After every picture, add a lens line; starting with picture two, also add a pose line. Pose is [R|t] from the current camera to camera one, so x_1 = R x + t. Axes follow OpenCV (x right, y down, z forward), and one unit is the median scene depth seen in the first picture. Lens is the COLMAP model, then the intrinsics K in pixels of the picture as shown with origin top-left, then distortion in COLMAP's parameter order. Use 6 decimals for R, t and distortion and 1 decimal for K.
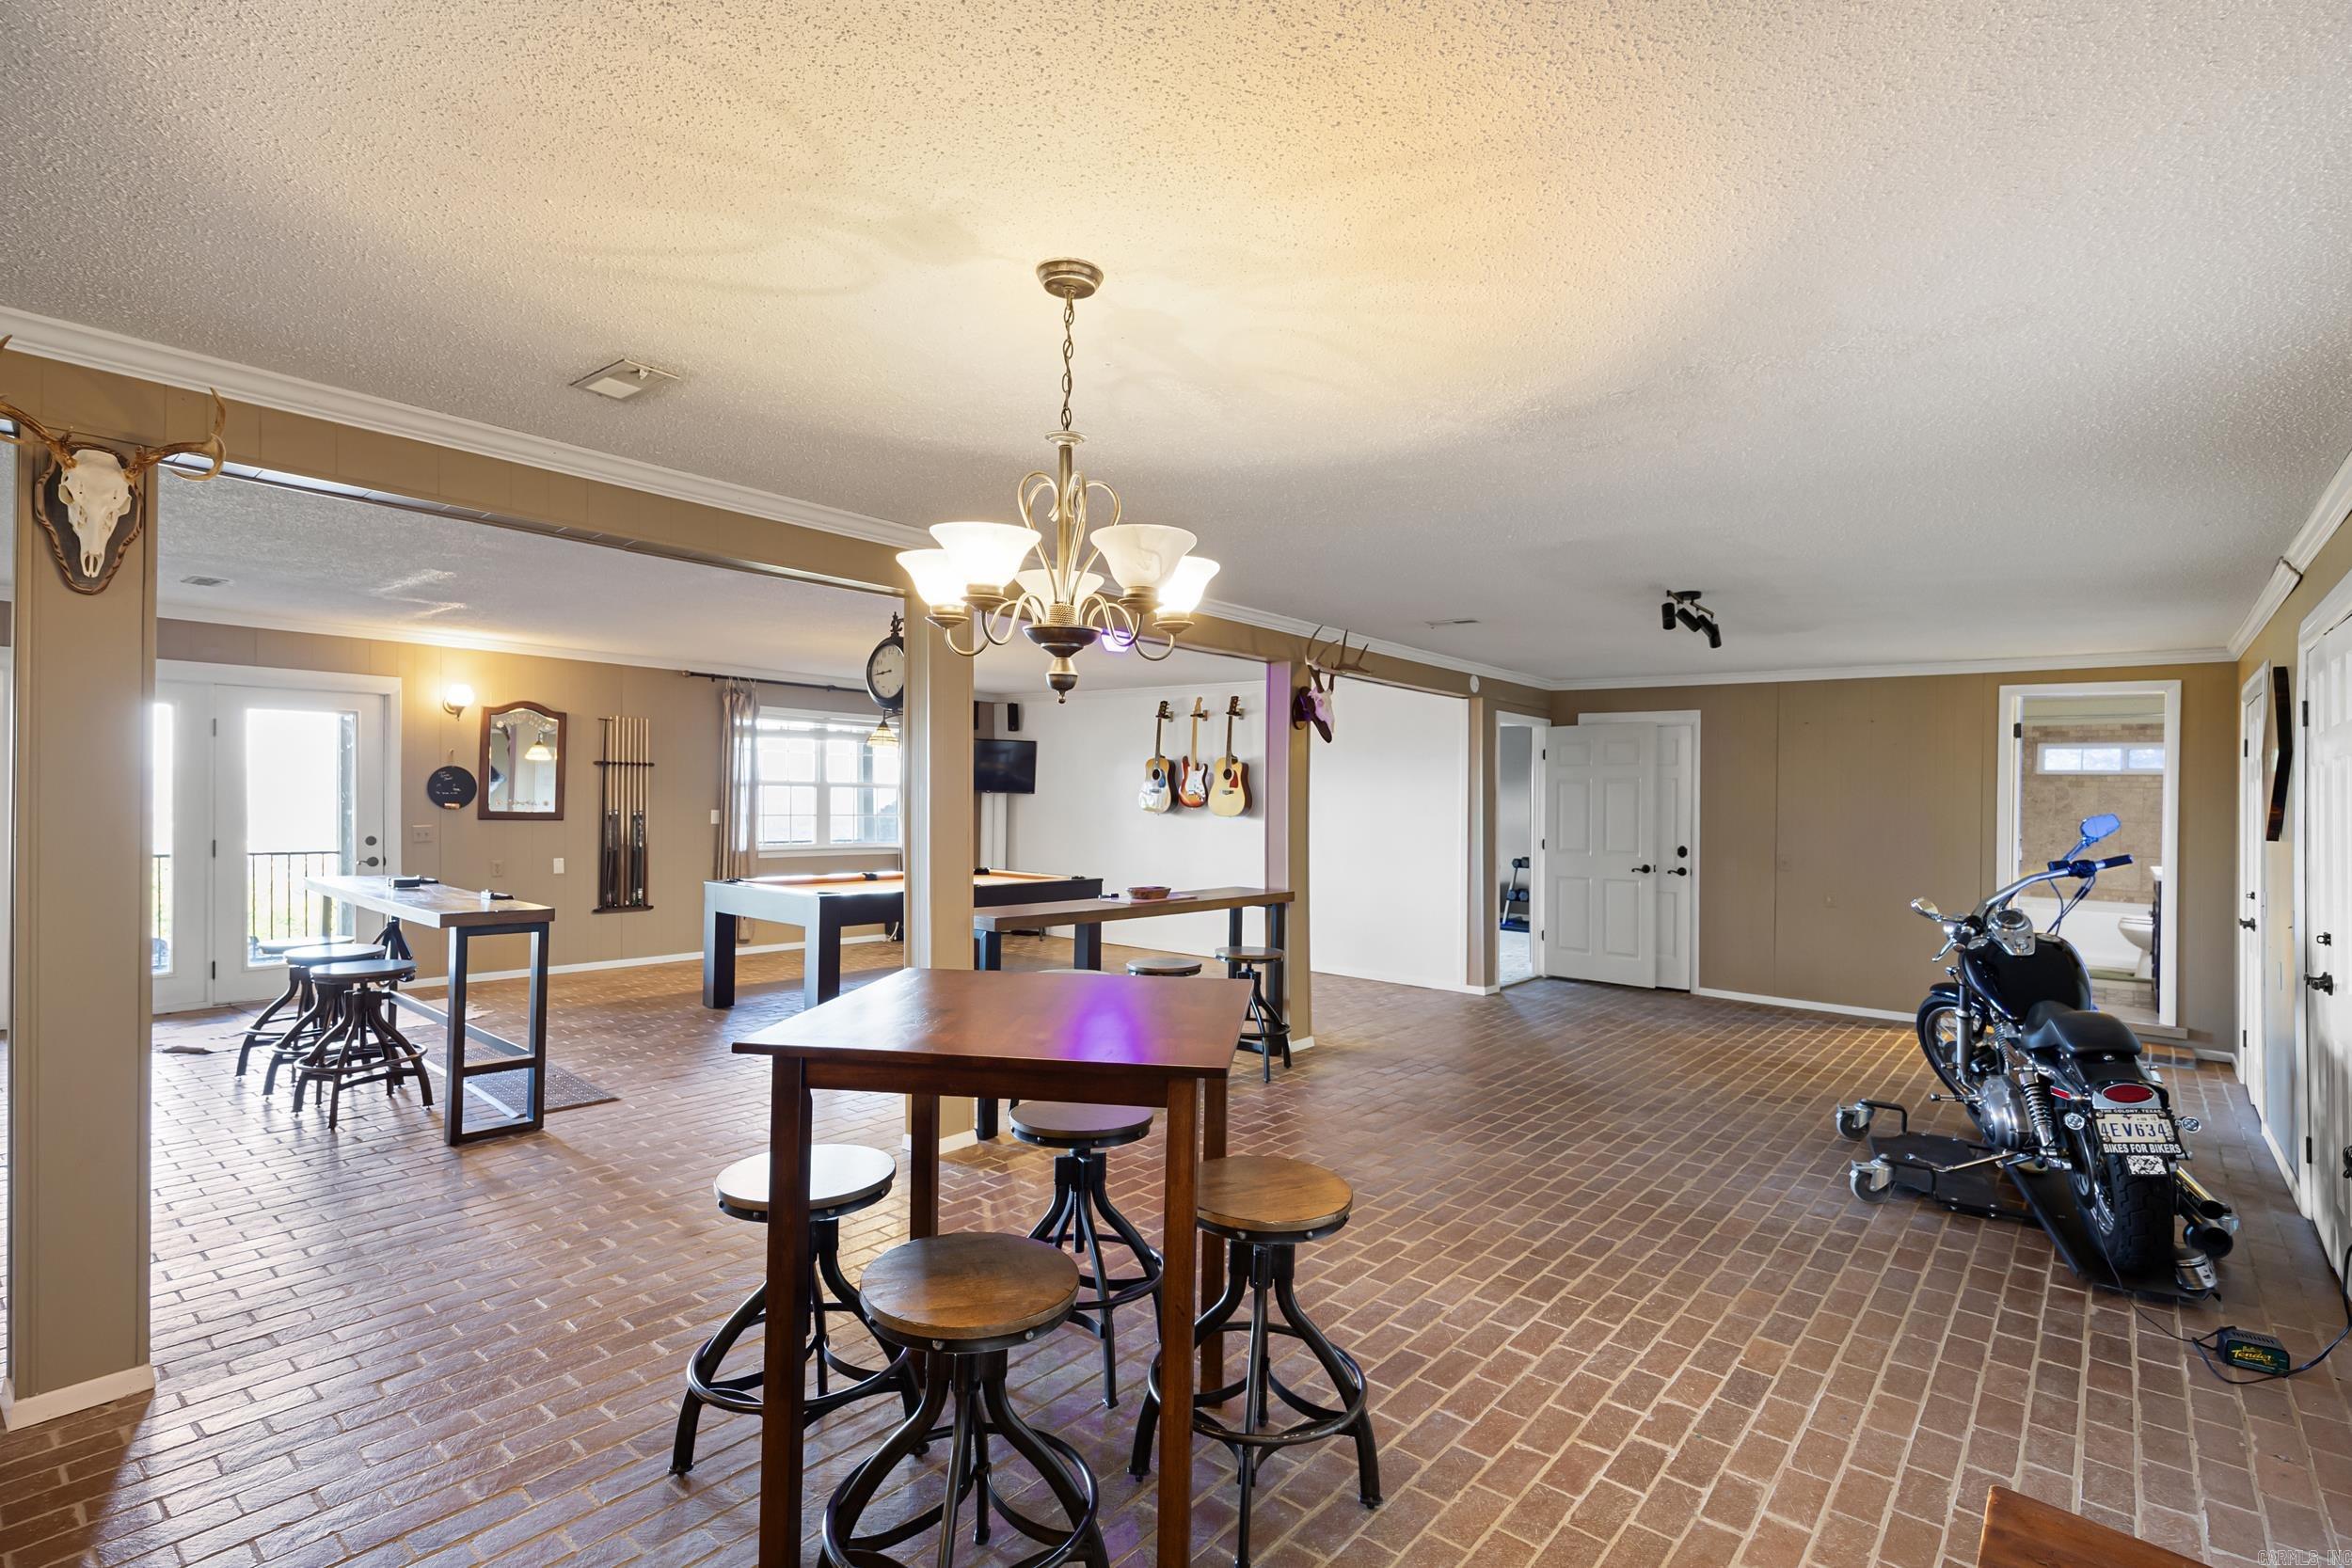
lens RADIAL K [[1106.9, 0, 1183.3], [0, 1106.9, 798.6], [0, 0, 1]] dist [-0.014705, -0.000890]
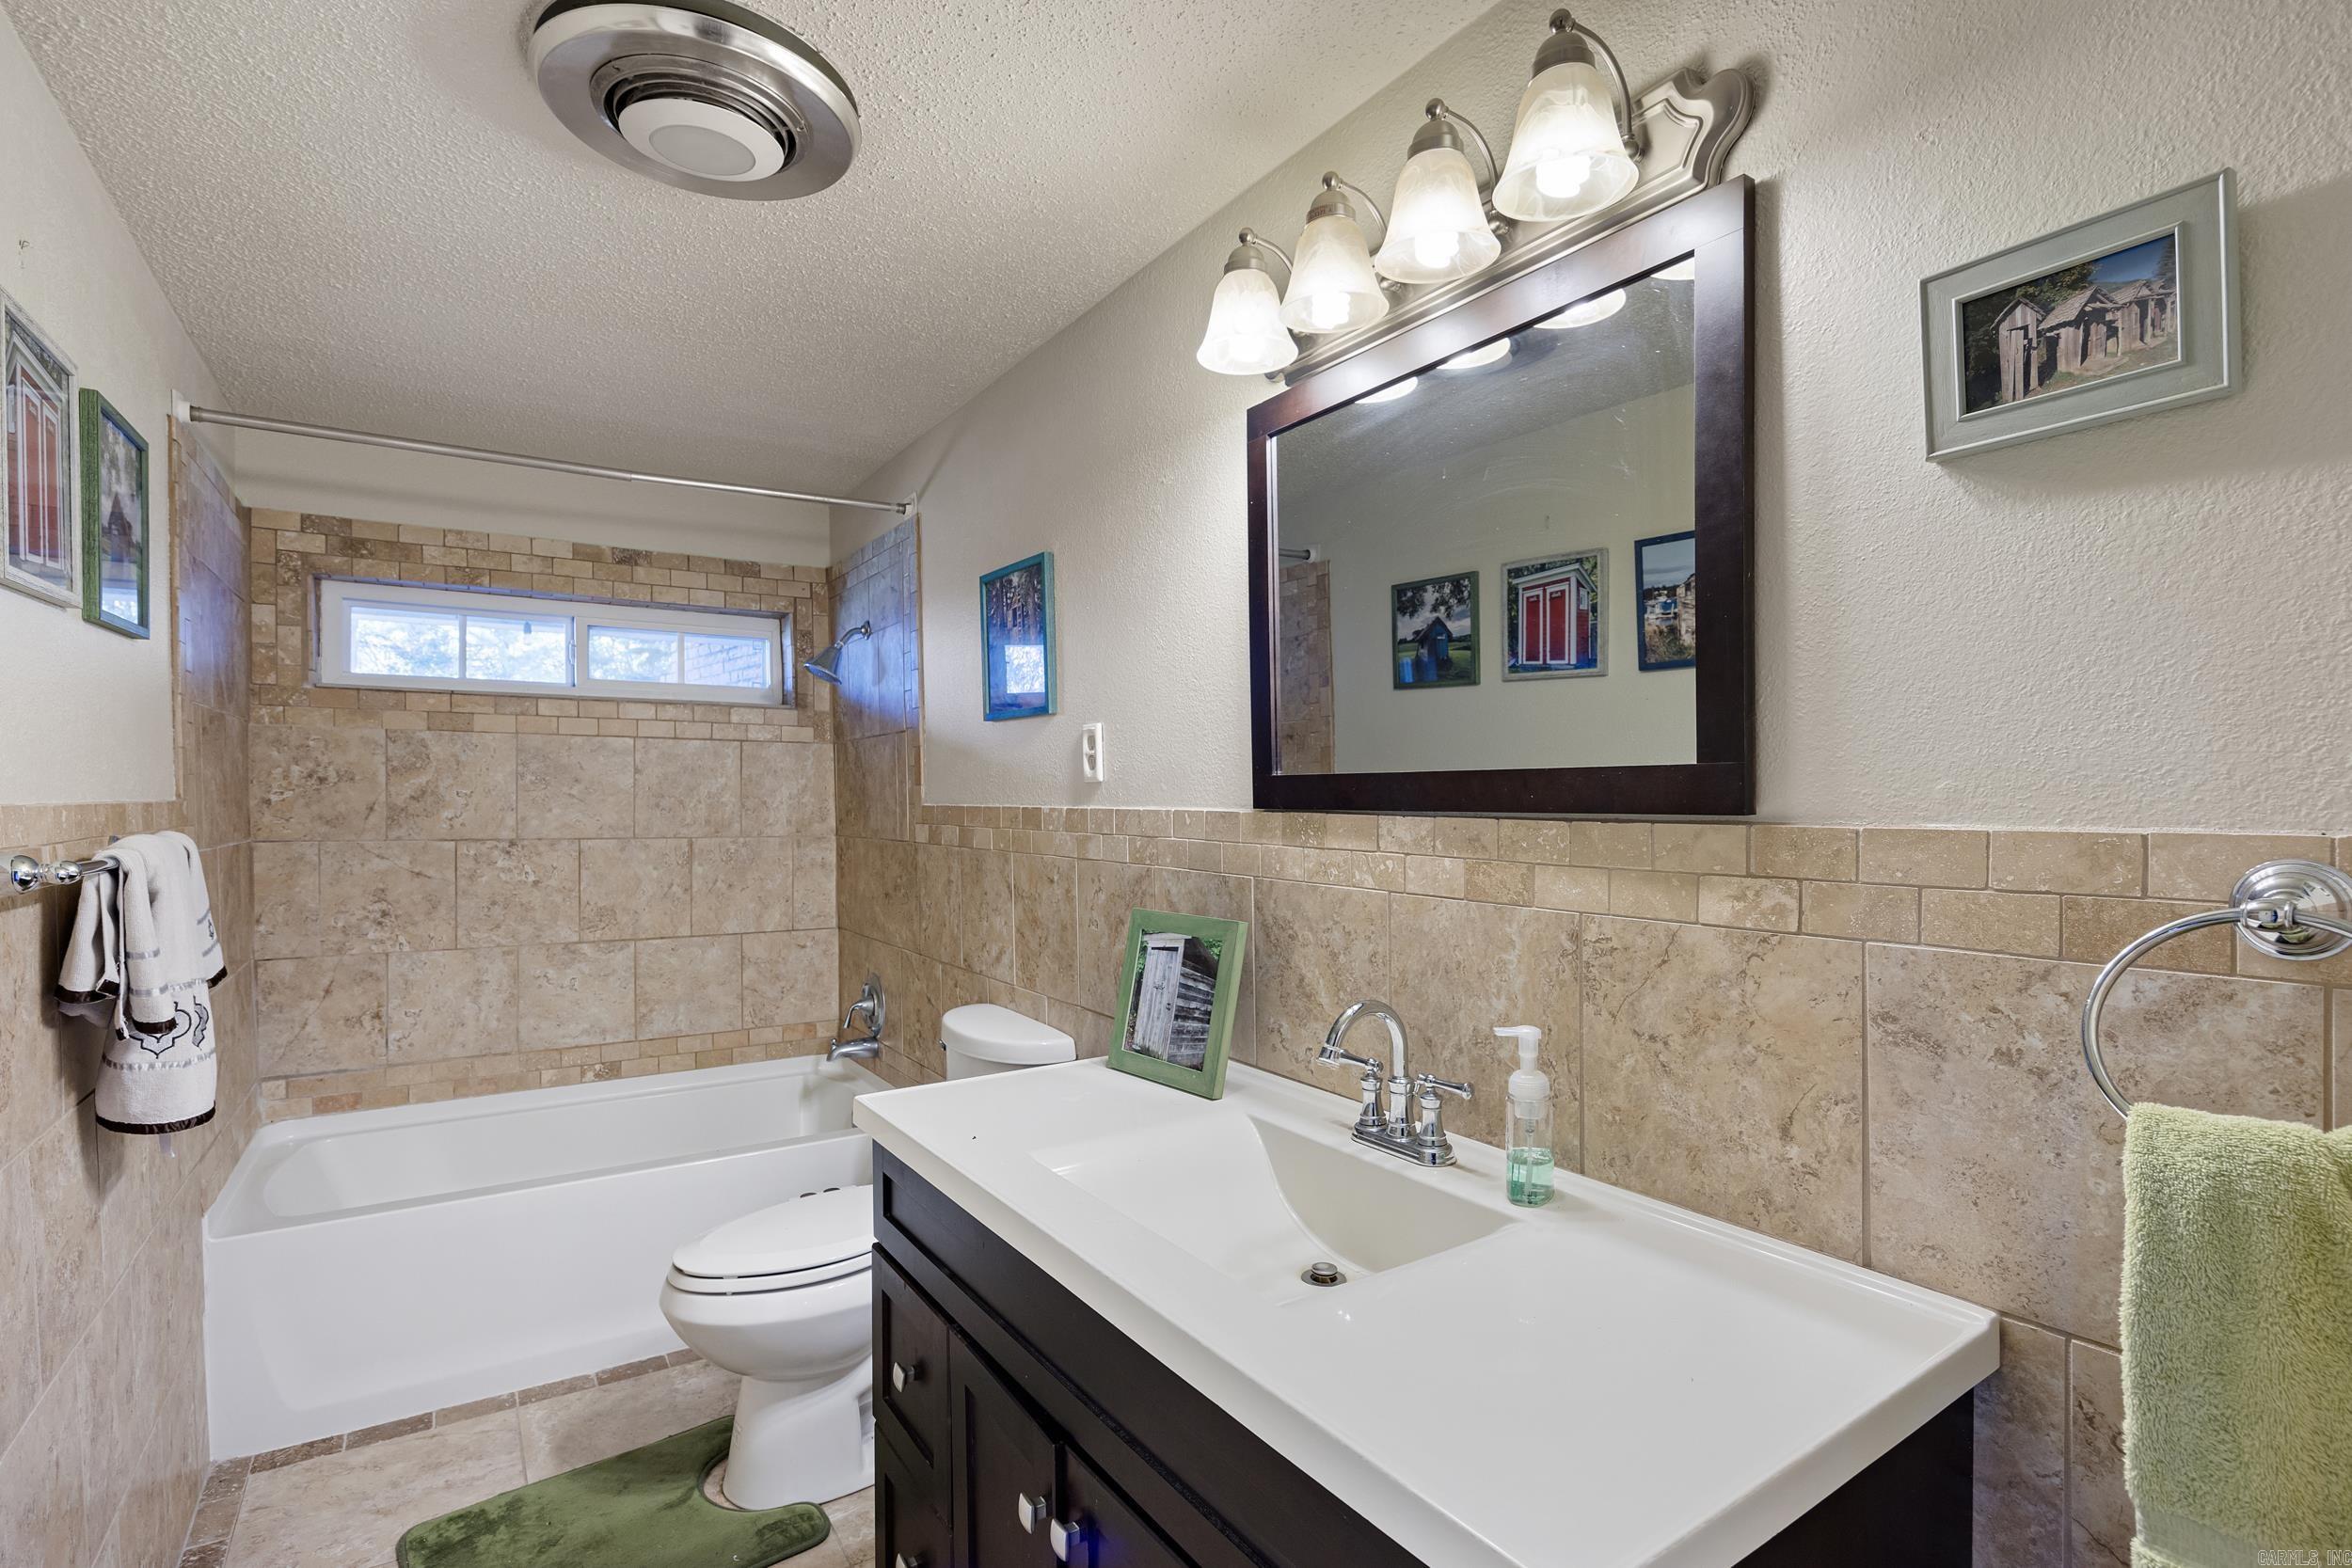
lens RADIAL K [[1106.9, 0, 1166.6], [0, 1106.9, 794.4], [0, 0, 1]] dist [-0.014705, -0.000890]
pose [[0.272105, -0.025850, 0.961920, 0.571871], [0.011837, 0.999653, 0.023515, 0.002258], [-0.962195, 0.004988, 0.272316, 0.722037]]
